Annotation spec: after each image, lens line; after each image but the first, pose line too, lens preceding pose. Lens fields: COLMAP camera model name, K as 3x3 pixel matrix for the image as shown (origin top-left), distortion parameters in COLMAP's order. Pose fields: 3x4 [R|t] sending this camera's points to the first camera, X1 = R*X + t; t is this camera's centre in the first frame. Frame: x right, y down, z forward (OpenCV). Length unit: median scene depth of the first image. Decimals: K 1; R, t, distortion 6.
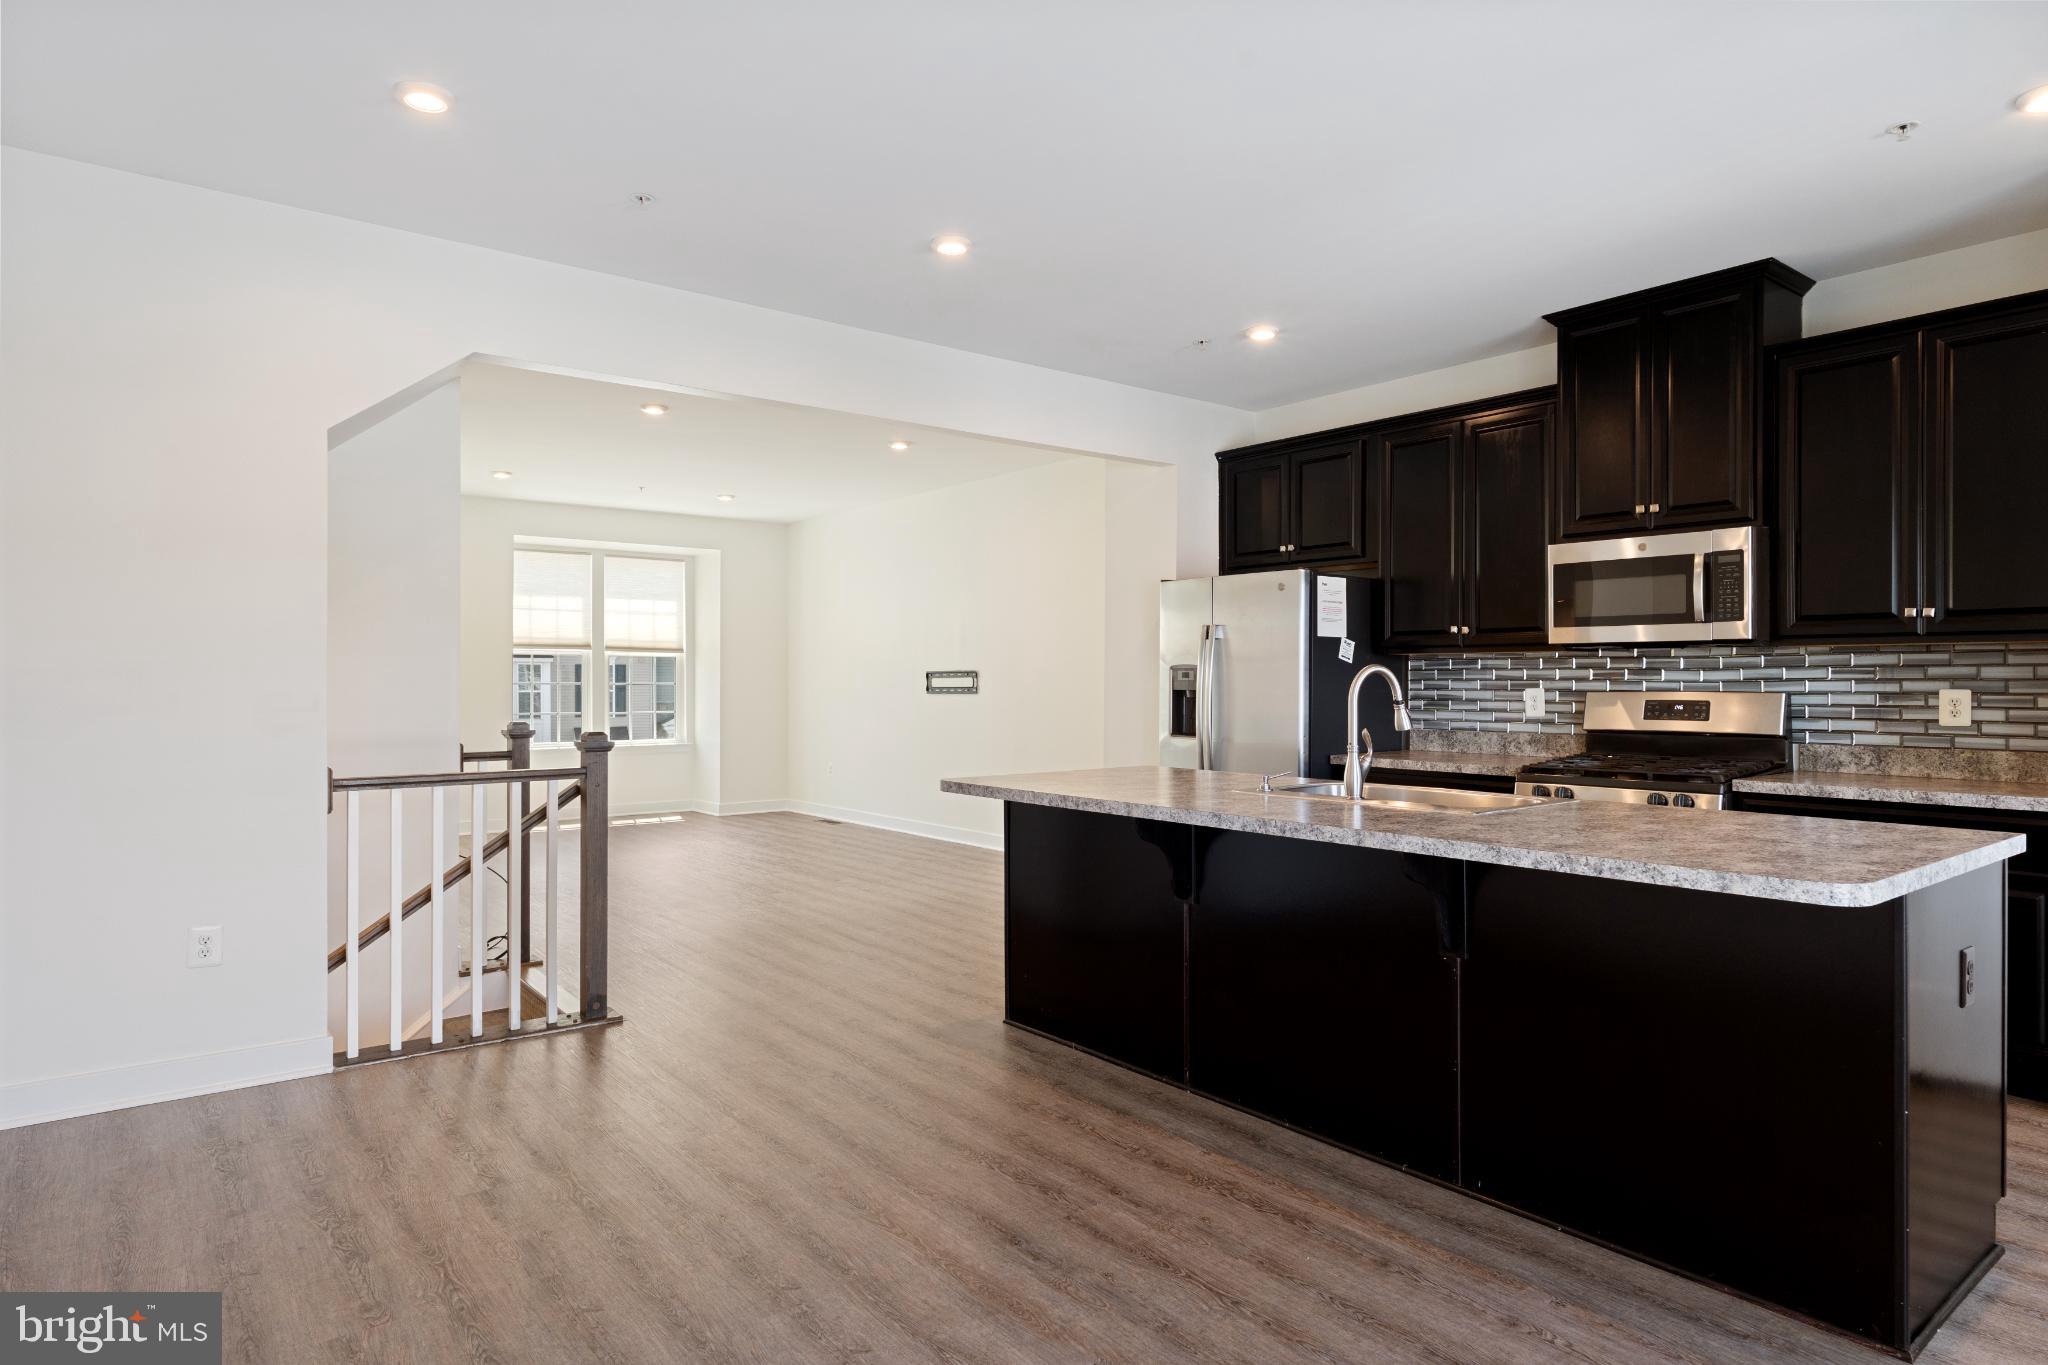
lens RADIAL K [[1187.2, 0, 1021.9], [0, 1187.2, 679.2], [0, 0, 1]] dist [0.001437, 0.000491]
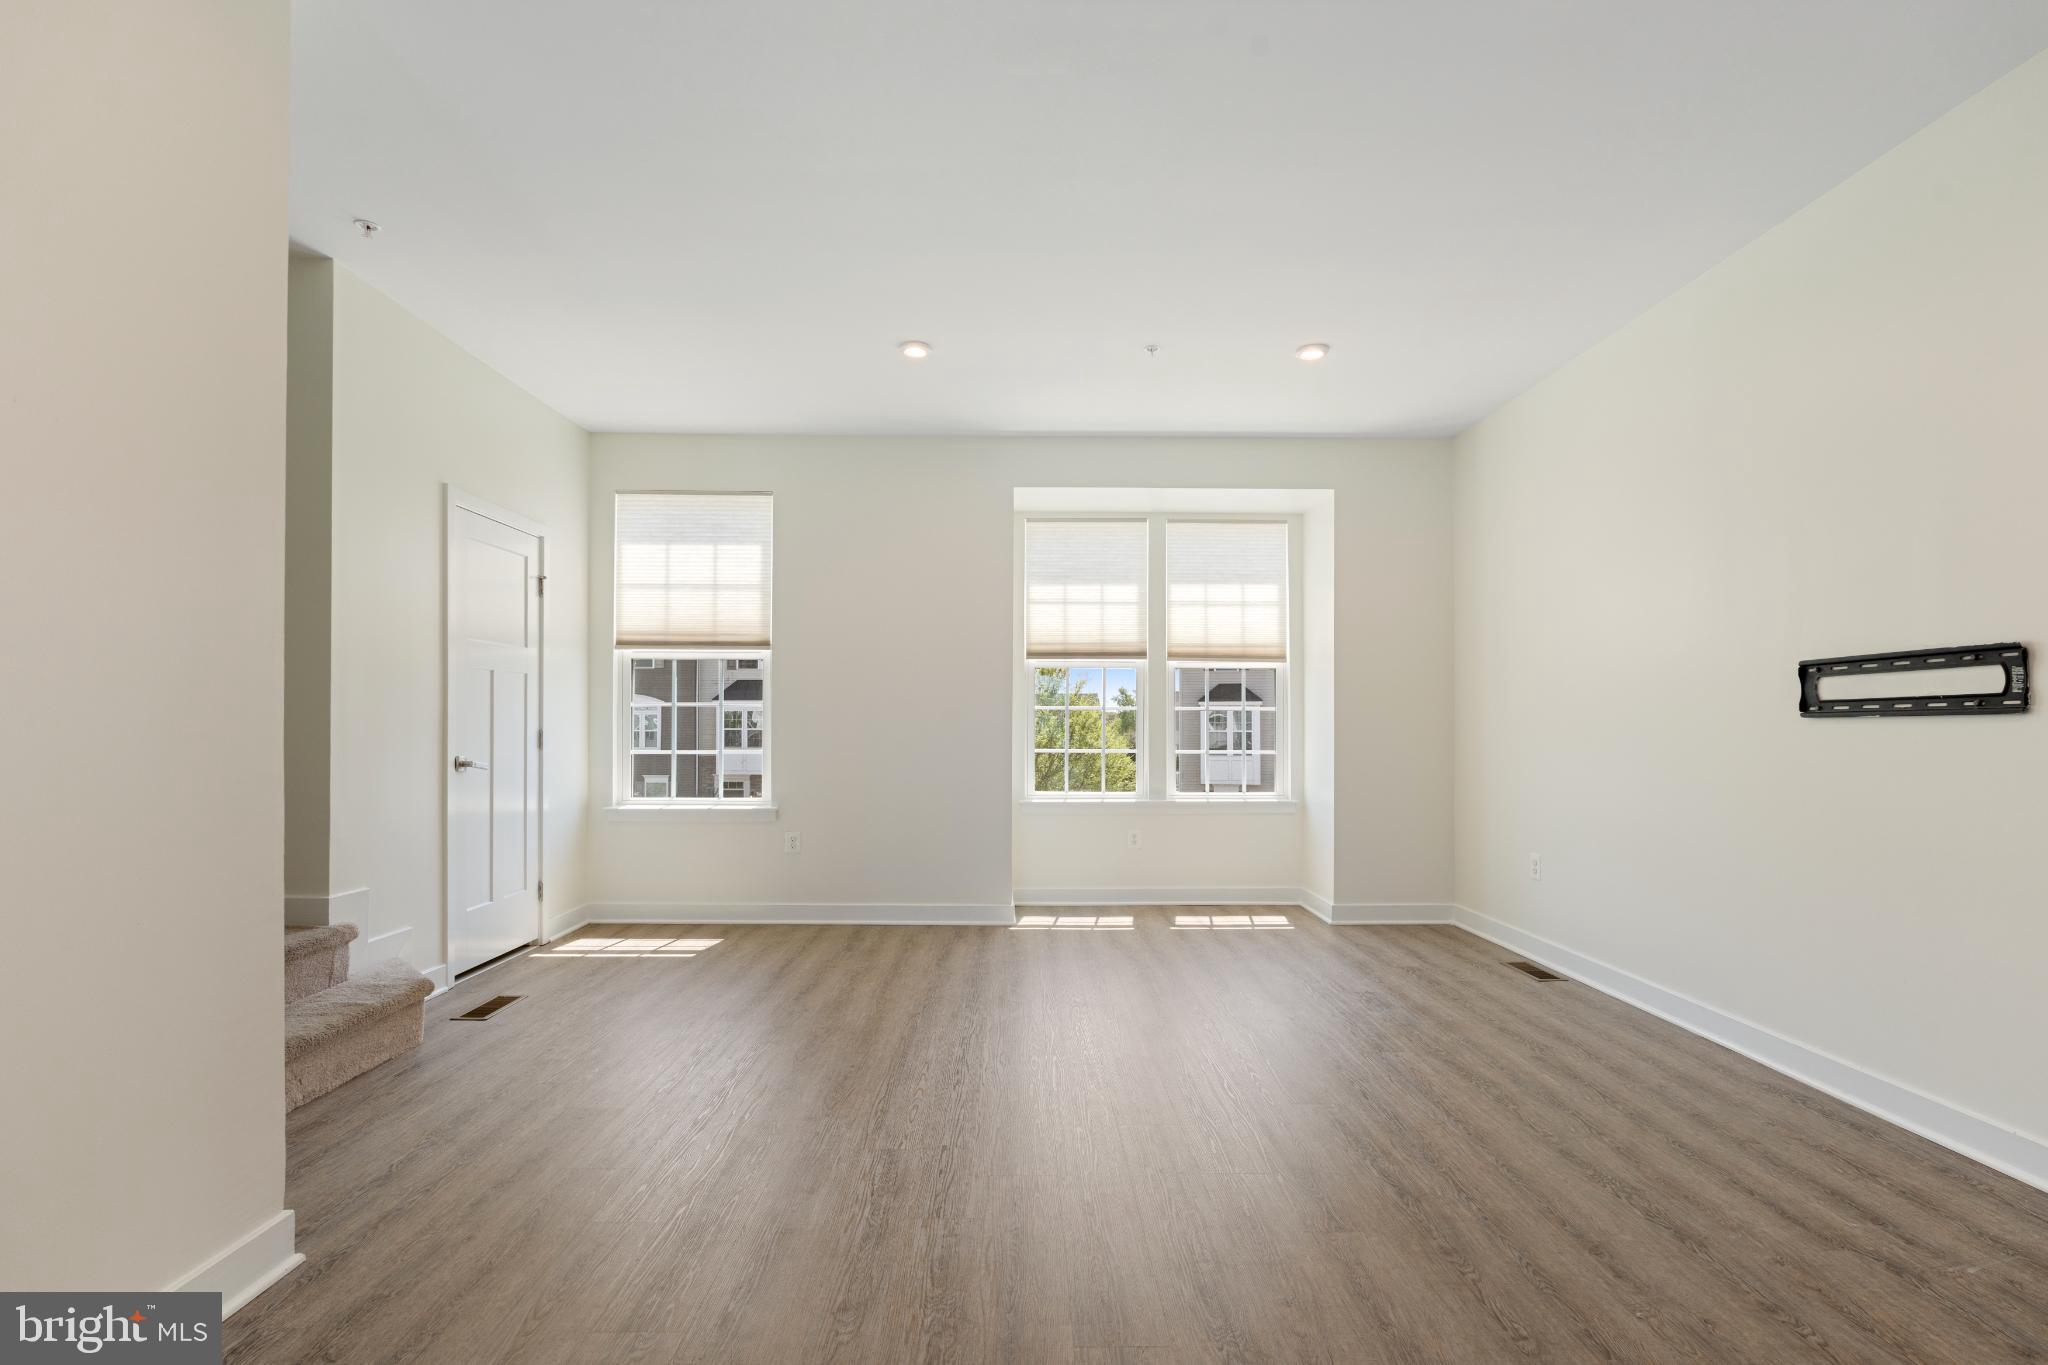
lens RADIAL K [[971.4, 0, 1028.7], [0, 971.4, 699.6], [0, 0, 1]] dist [-0.010237, 0.000740]
pose [[0.795761, -0.016758, -0.605378, -0.077002], [0.005690, 0.999780, -0.020197, 0.009561], [0.605584, 0.012627, 0.795682, 0.508922]]
